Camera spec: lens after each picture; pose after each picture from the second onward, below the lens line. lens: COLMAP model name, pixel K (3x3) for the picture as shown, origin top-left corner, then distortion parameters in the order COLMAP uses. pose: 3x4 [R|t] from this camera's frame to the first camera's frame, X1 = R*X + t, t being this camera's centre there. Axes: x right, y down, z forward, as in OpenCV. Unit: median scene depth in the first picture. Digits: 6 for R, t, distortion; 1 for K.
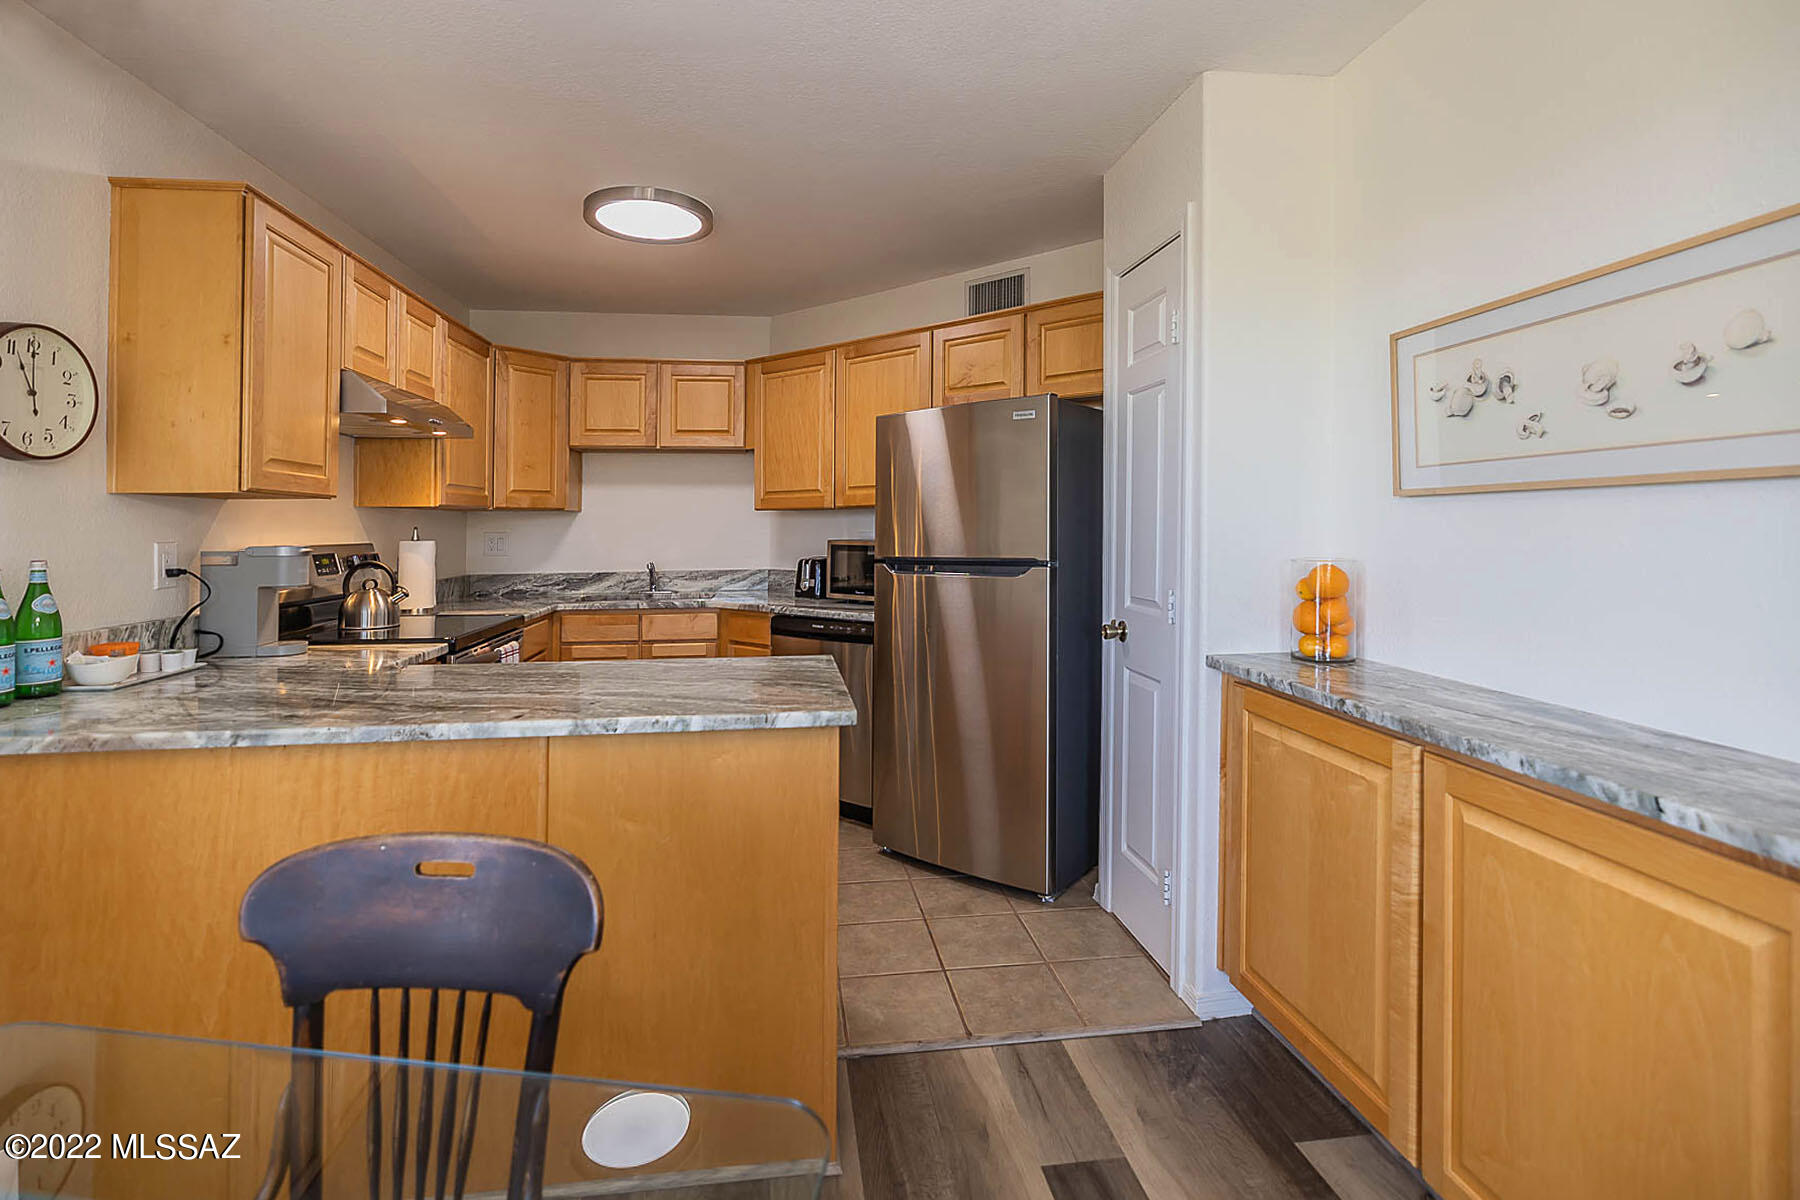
lens RADIAL K [[823.9, 0, 865.0], [0, 823.9, 516.3], [0, 0, 1]] dist [0.000241, -0.001871]
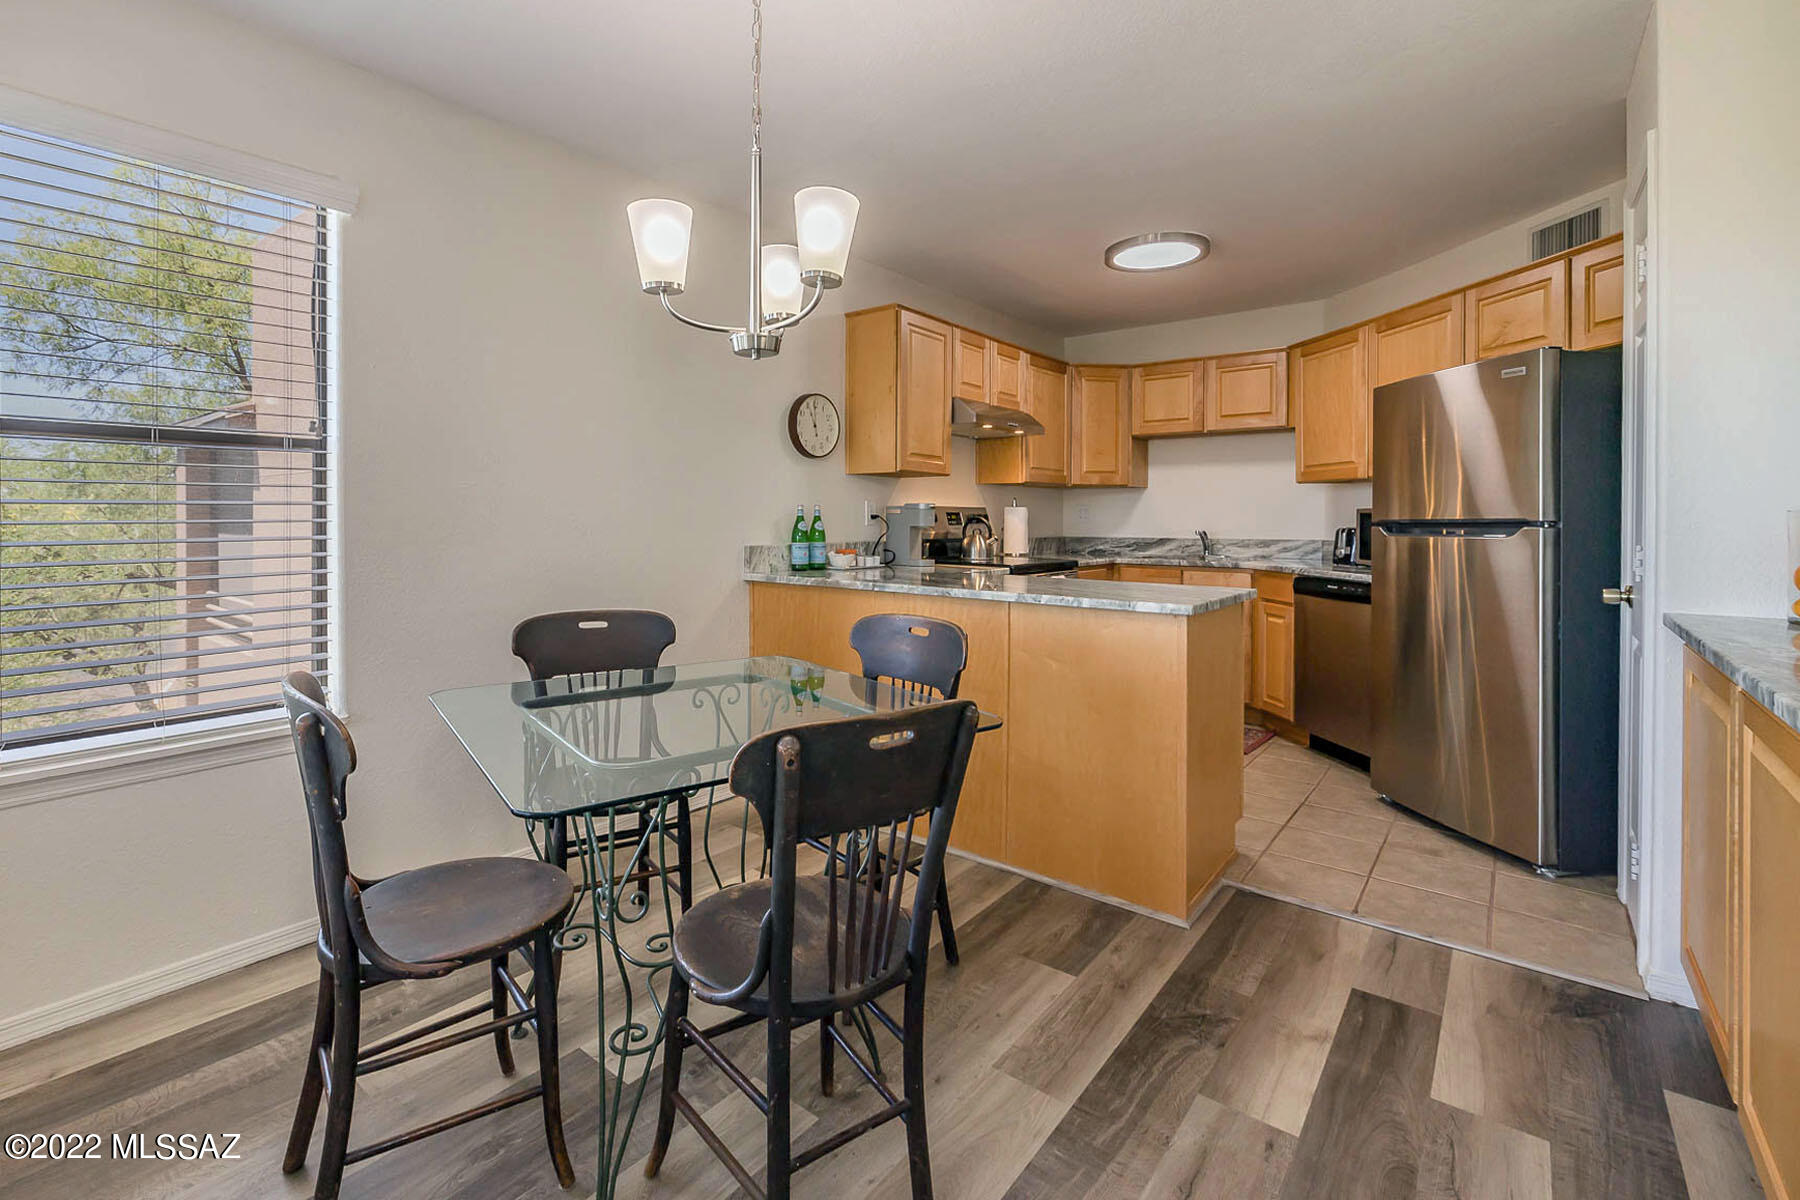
lens RADIAL K [[823.9, 0, 887.9], [0, 823.9, 528.6], [0, 0, 1]] dist [0.000241, -0.001871]
pose [[0.716589, 0.012954, -0.697376, 0.291334], [0.003411, 0.999750, 0.022076, 0.032410], [0.697487, -0.018198, 0.716366, -0.190203]]
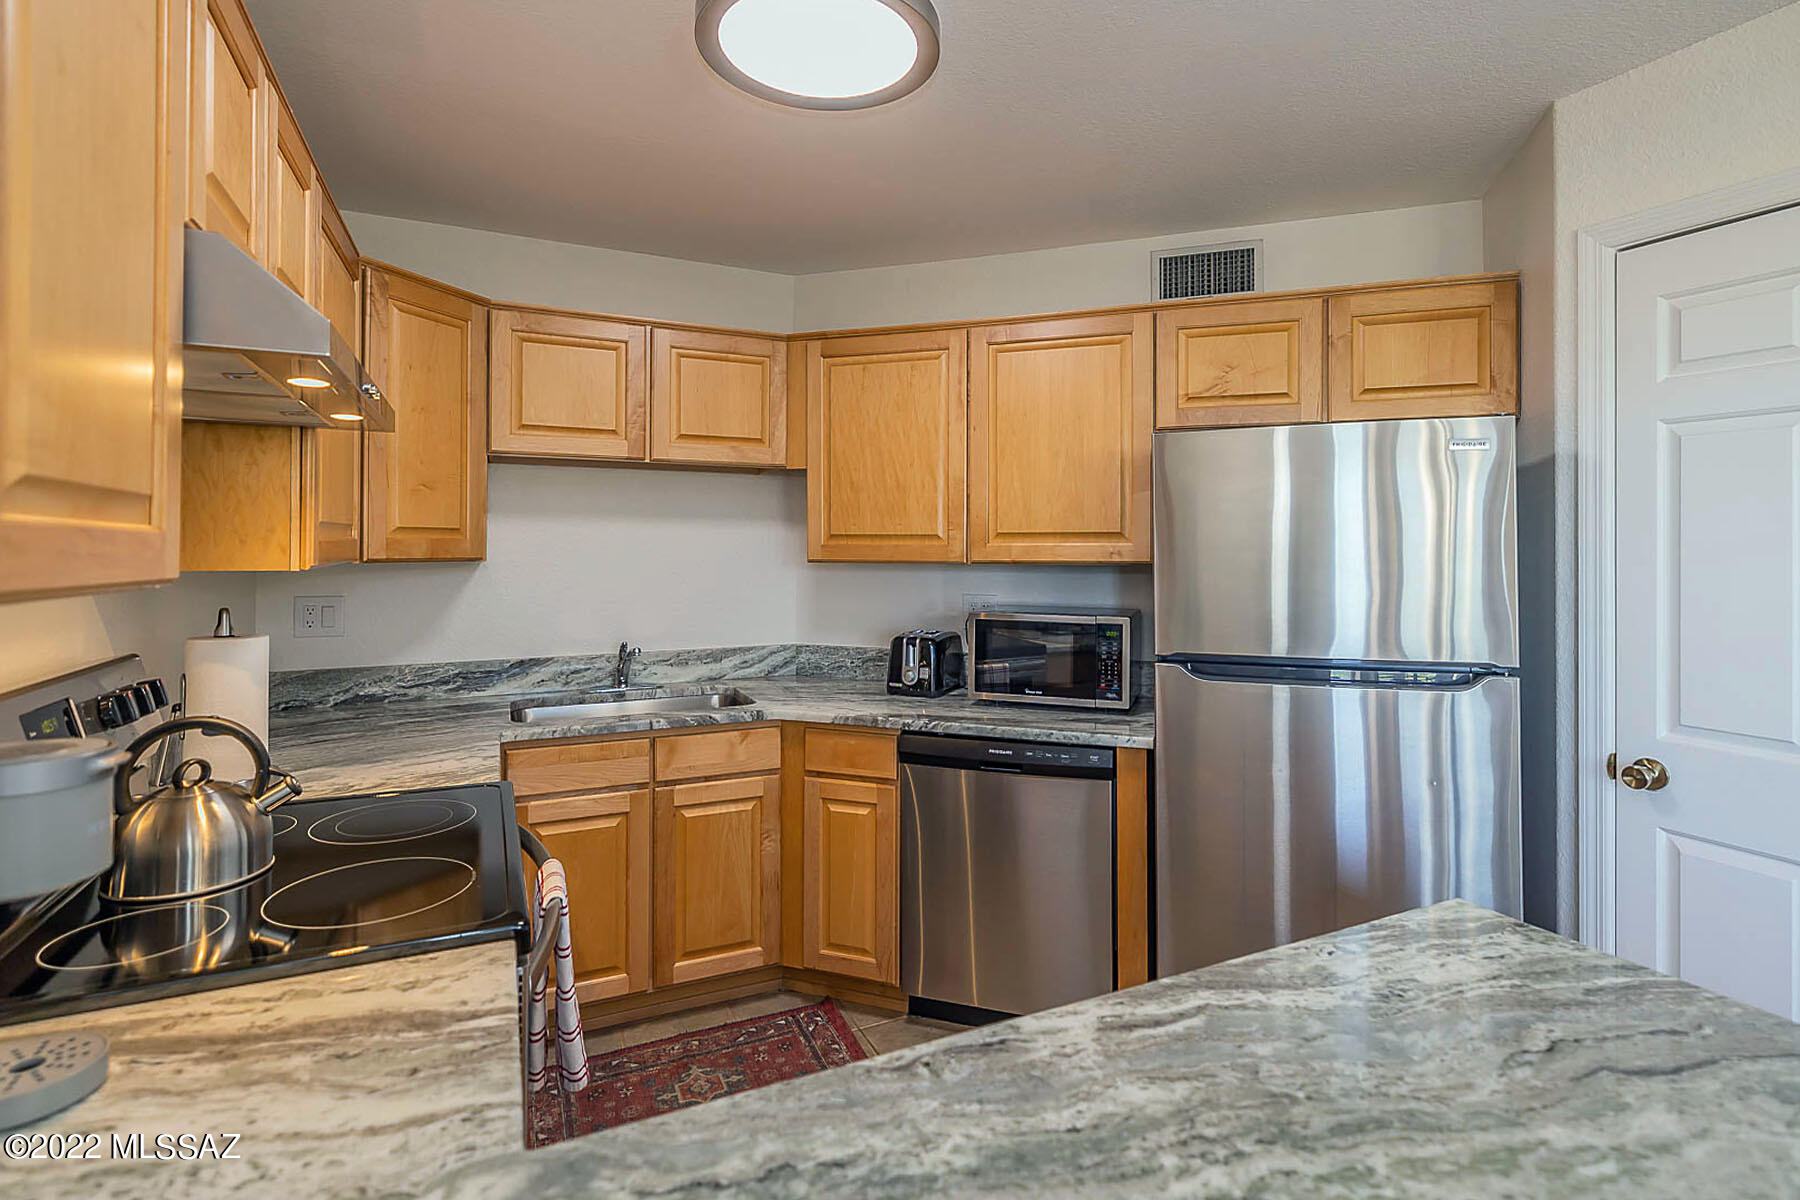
lens RADIAL K [[823.9, 0, 902.2], [0, 823.9, 542.0], [0, 0, 1]] dist [0.000241, -0.001871]
pose [[0.934765, 0.008310, 0.355170, -0.359682], [-0.011628, 0.999906, 0.007209, -0.034921], [-0.355076, -0.010869, 0.934774, 0.425382]]
